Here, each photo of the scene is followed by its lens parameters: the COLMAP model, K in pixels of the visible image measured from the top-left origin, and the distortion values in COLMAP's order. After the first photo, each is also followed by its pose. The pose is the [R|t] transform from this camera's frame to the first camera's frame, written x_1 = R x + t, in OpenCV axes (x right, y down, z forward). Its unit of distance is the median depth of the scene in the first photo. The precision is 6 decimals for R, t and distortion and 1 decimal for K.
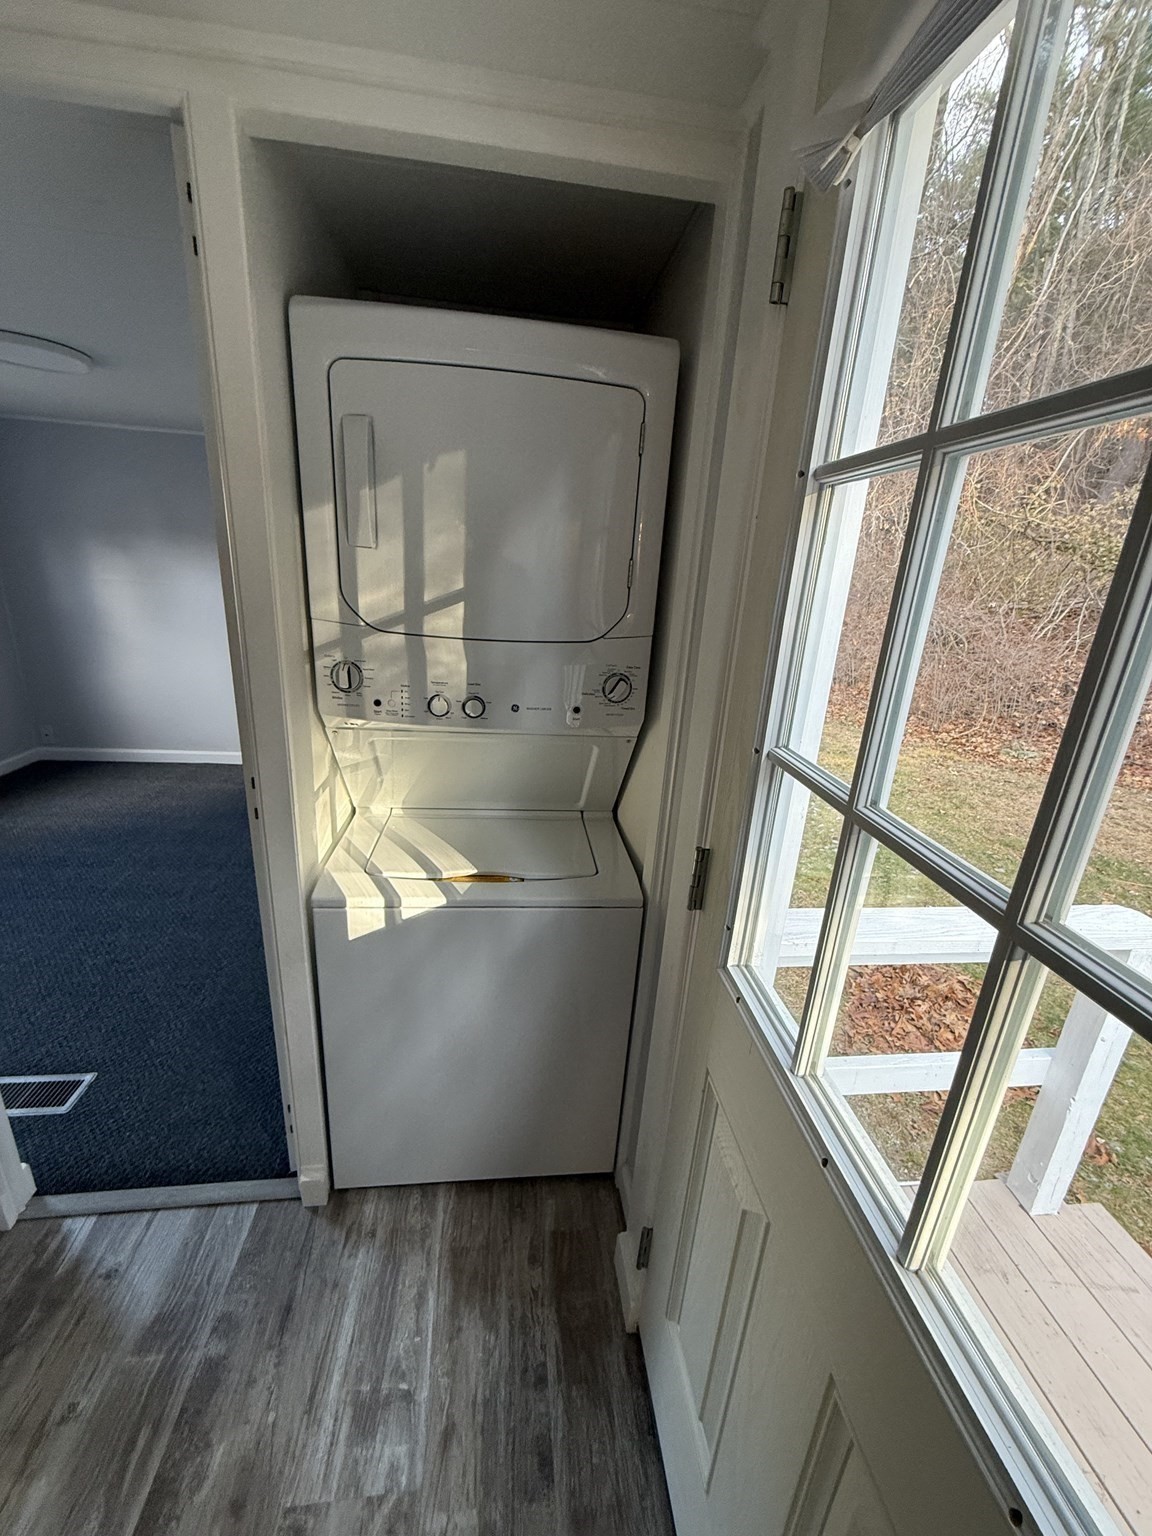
lens RADIAL K [[614.1, 0, 574.0], [0, 614.1, 768.0], [0, 0, 1]] dist [0.000489, 0.000076]
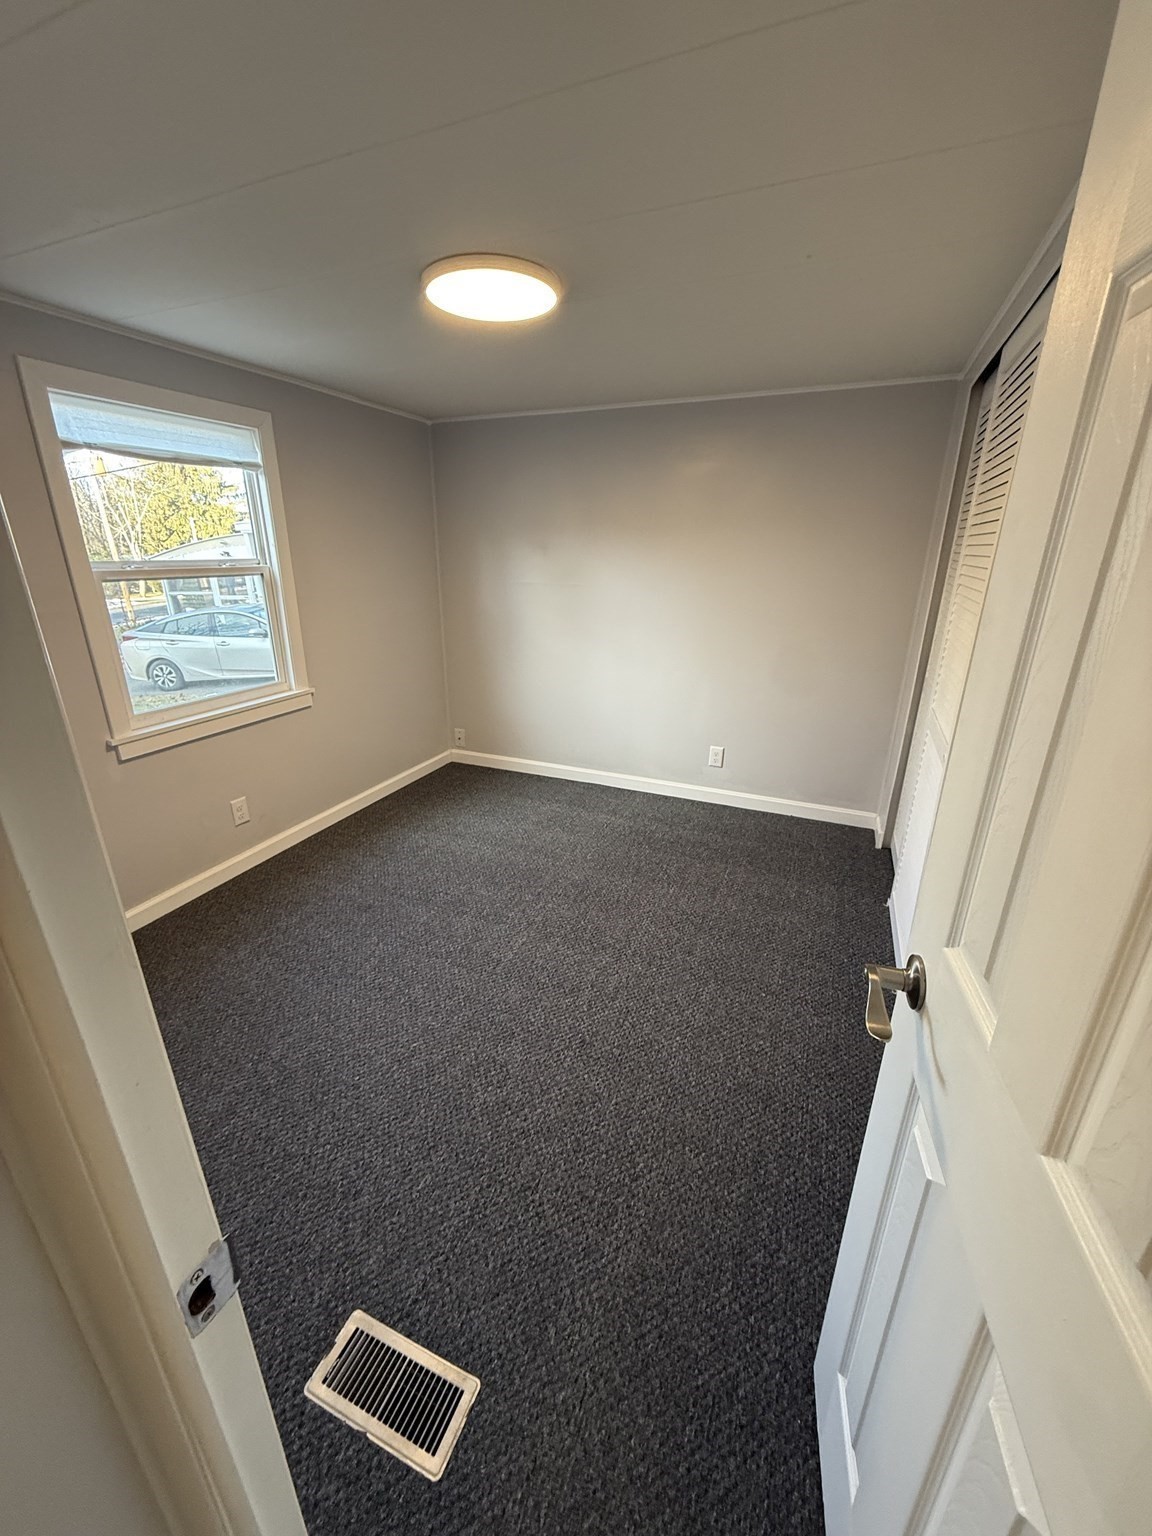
lens RADIAL K [[614.0, 0, 576.9], [0, 614.0, 769.0], [0, 0, 1]] dist [-0.000093, 0.000020]
pose [[0.868483, 0.117501, -0.481592, -0.328040], [-0.109136, 0.992987, 0.045462, -0.120158], [0.483556, 0.013076, 0.875216, 0.347633]]
